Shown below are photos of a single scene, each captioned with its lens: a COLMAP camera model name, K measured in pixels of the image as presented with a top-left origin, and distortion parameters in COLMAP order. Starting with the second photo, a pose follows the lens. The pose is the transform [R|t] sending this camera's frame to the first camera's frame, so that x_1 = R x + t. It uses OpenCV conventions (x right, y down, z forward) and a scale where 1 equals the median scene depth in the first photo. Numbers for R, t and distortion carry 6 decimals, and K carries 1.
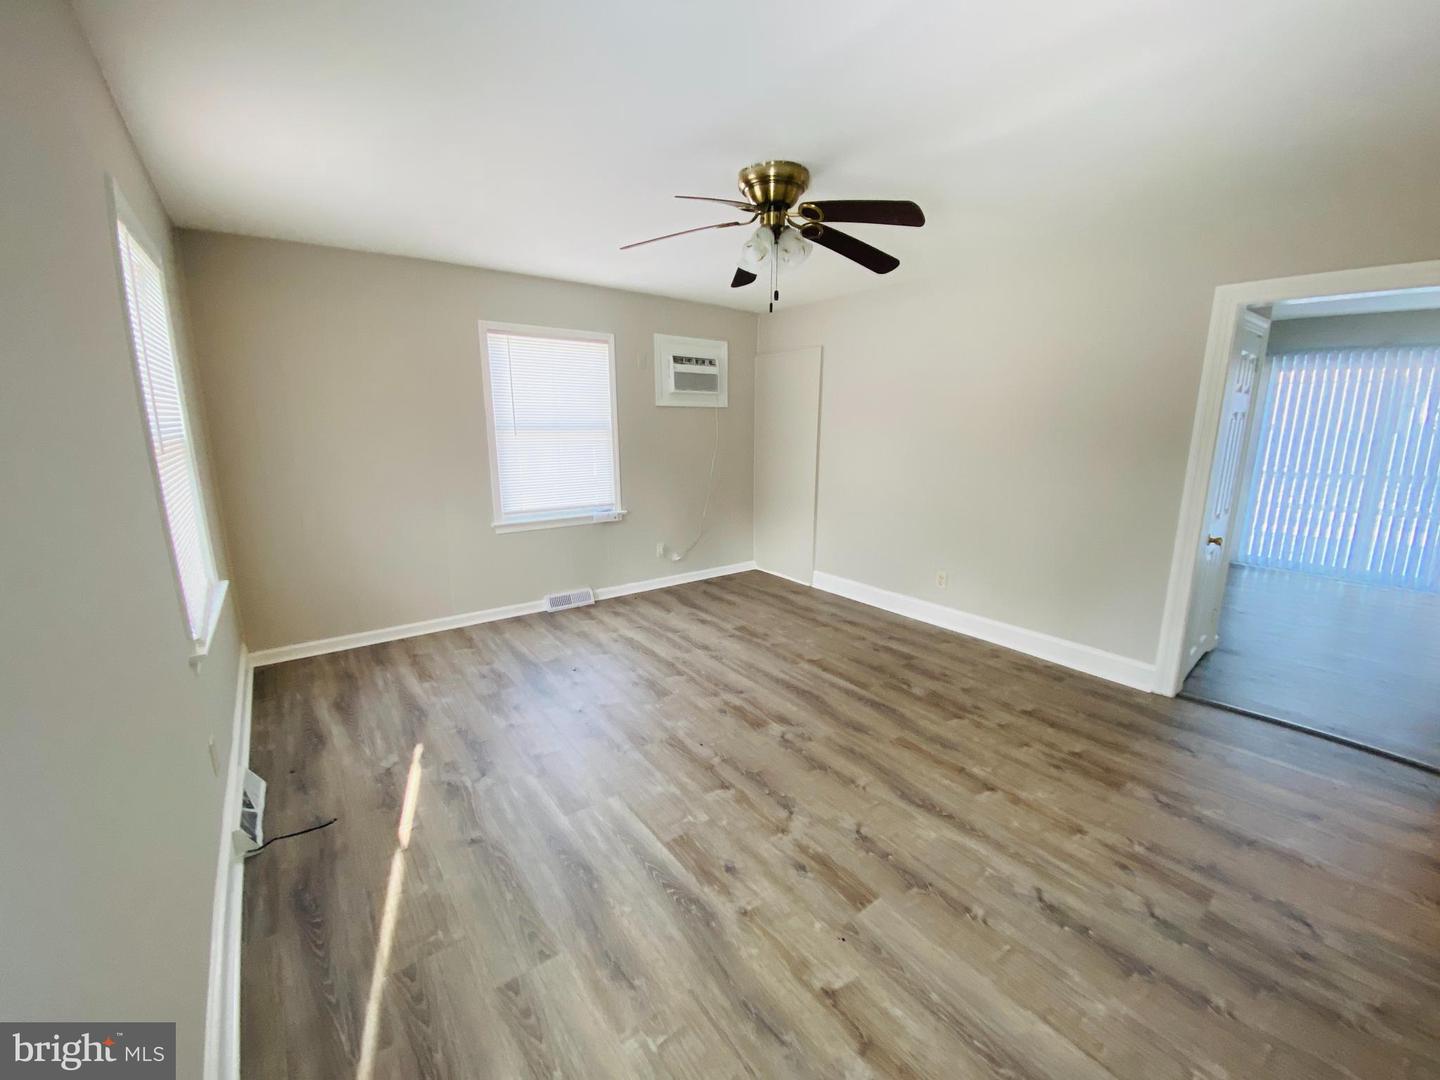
lens RADIAL K [[583.9, 0, 744.3], [0, 583.9, 545.3], [0, 0, 1]] dist [0.031981, -0.023037]
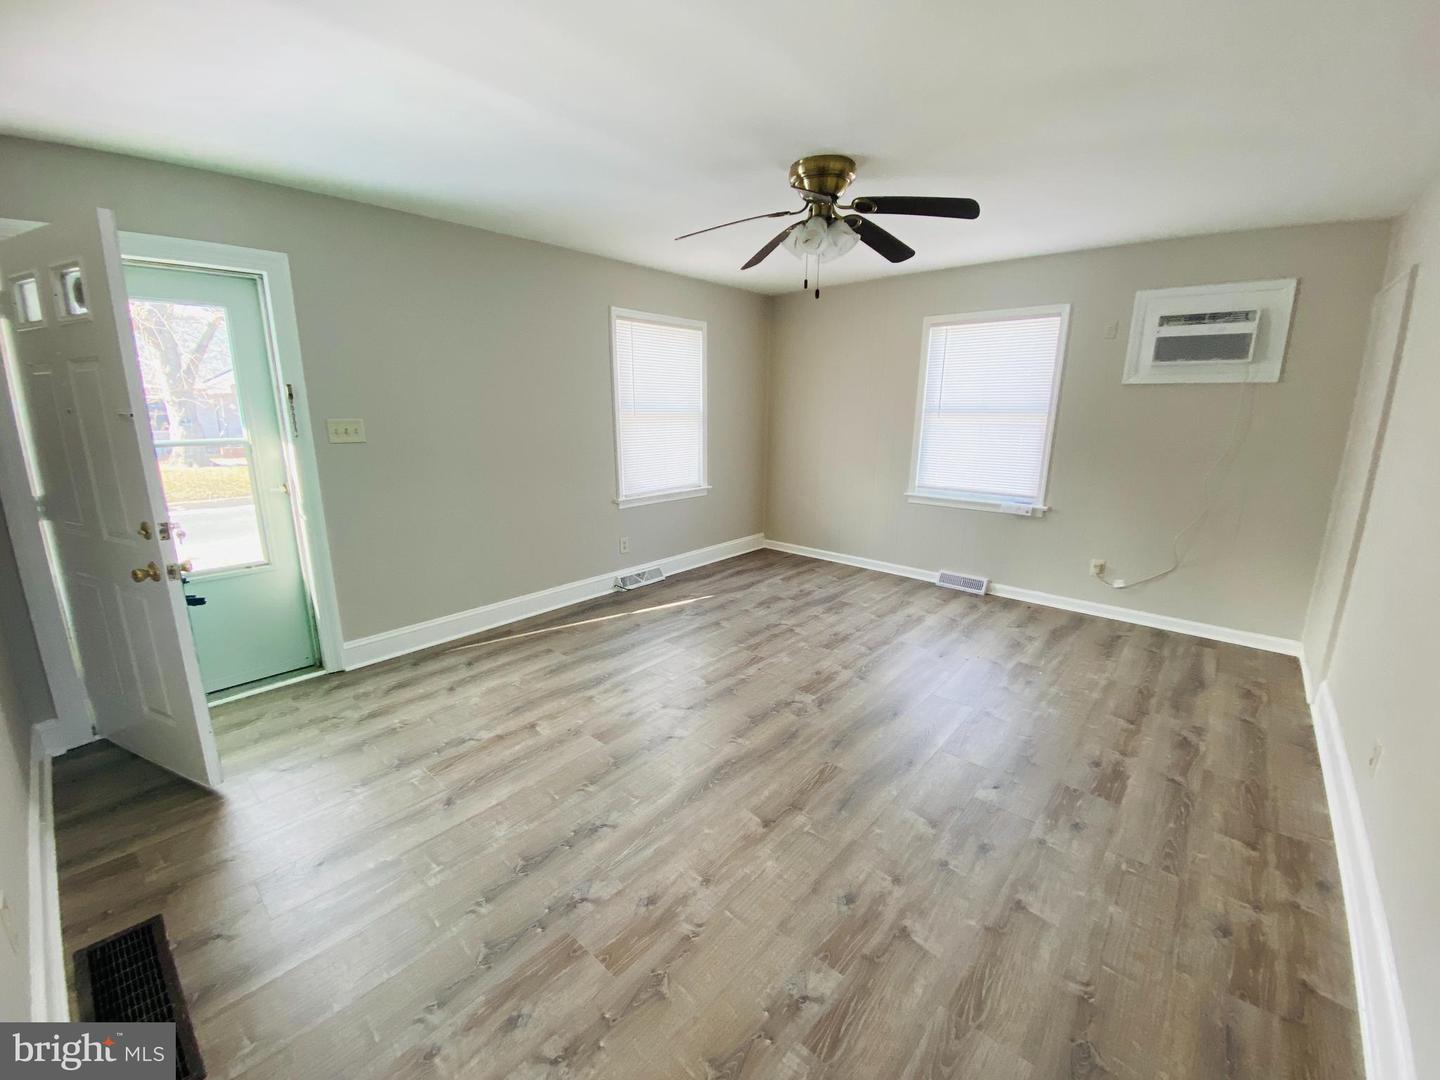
lens RADIAL K [[603.0, 0, 699.9], [0, 603.0, 539.9], [0, 0, 1]] dist [0.042667, -0.026046]
pose [[0.153708, 0.213708, -0.964729, 0.792814], [-0.216794, 0.959837, 0.178083, -0.083208], [0.964041, 0.181774, 0.193865, 0.445858]]
